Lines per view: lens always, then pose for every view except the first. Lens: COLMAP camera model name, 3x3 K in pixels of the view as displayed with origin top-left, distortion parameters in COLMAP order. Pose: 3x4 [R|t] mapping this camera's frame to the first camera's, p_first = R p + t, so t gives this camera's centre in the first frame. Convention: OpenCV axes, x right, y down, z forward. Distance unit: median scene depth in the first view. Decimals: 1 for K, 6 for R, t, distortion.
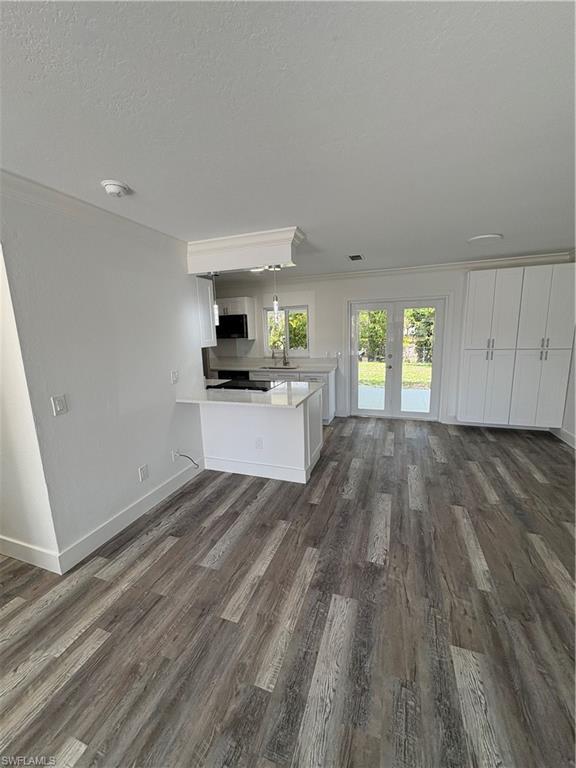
lens RADIAL K [[307.3, 0, 288.5], [0, 307.3, 383.8], [0, 0, 1]] dist [0.005595, -0.000928]
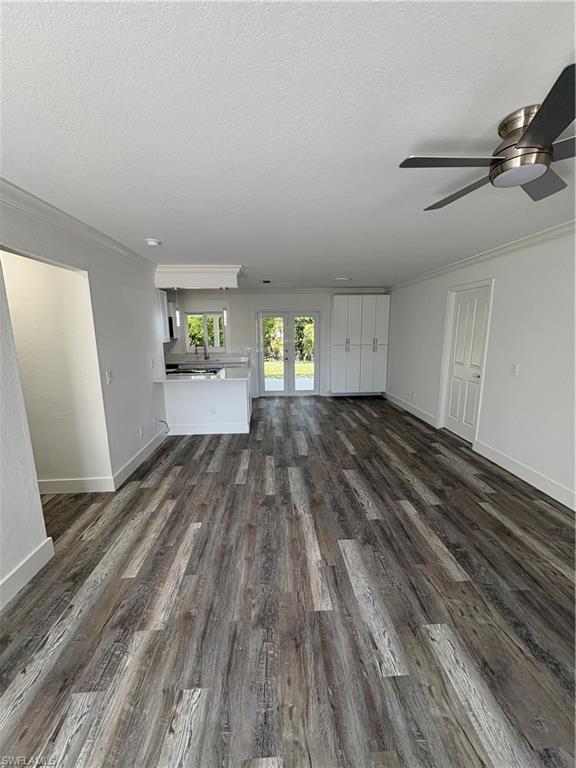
lens RADIAL K [[307.3, 0, 286.7], [0, 307.3, 386.2], [0, 0, 1]] dist [0.005595, -0.000928]
pose [[0.923917, -0.052213, 0.379013, -0.373698], [0.052739, 0.998568, 0.009003, 0.104452], [-0.378940, 0.011671, 0.925348, -0.520178]]
